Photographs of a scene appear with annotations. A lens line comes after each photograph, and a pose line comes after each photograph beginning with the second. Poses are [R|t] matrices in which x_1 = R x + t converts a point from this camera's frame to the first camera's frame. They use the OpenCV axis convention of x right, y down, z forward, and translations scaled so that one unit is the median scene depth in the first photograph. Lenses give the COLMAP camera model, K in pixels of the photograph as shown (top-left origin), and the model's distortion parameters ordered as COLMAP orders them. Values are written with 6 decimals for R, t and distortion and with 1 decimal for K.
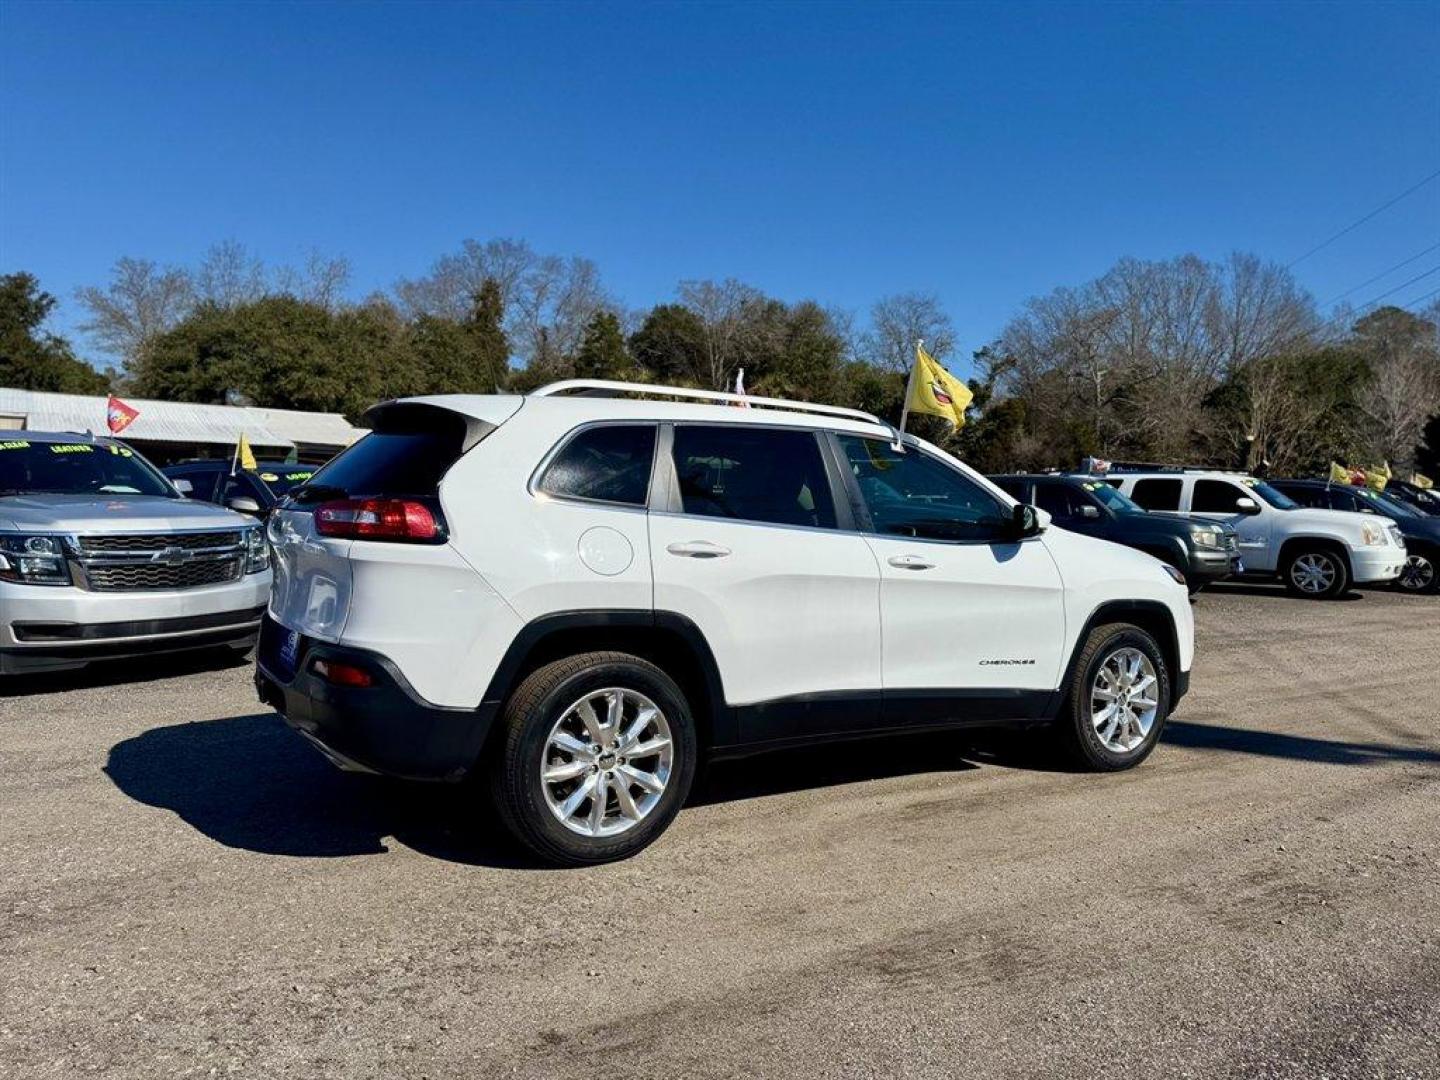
lens RADIAL K [[1104.3, 0, 704.7], [0, 1104.3, 538.7], [0, 0, 1]] dist [0.043228, 0.001021]
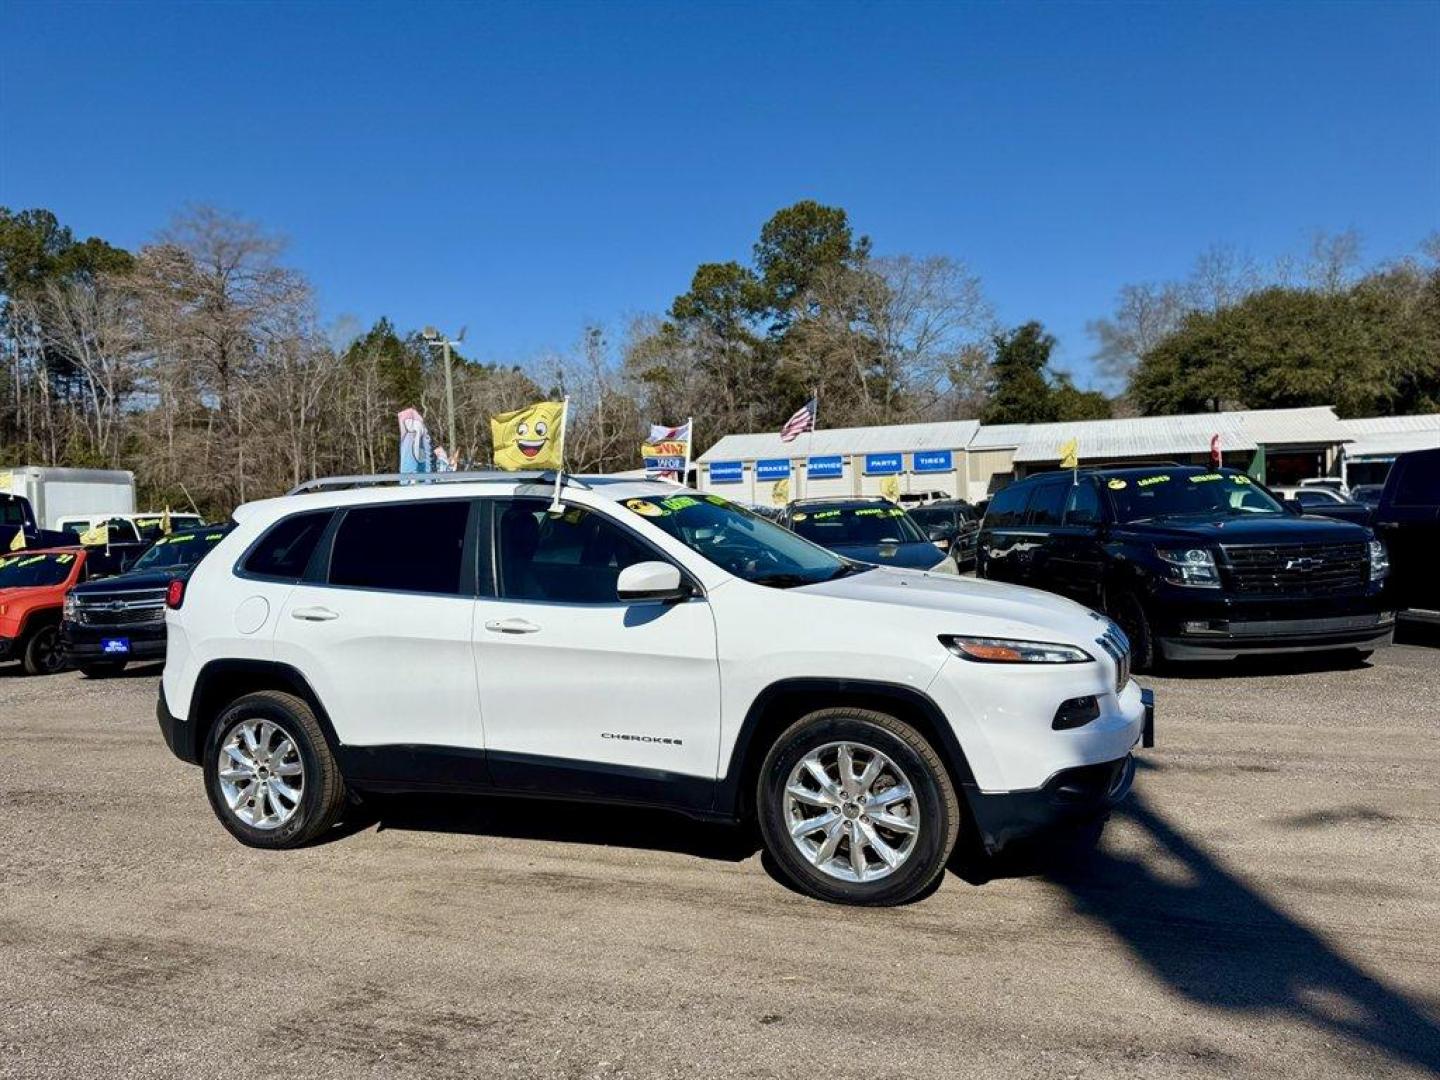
lens RADIAL K [[1104.3, 0, 704.7], [0, 1104.3, 538.7], [0, 0, 1]] dist [0.043228, 0.001021]
pose [[0.590246, -0.030549, -0.806645, 0.104452], [0.028173, 0.999454, -0.017236, -0.003391], [0.806732, -0.012552, 0.590785, 0.052172]]
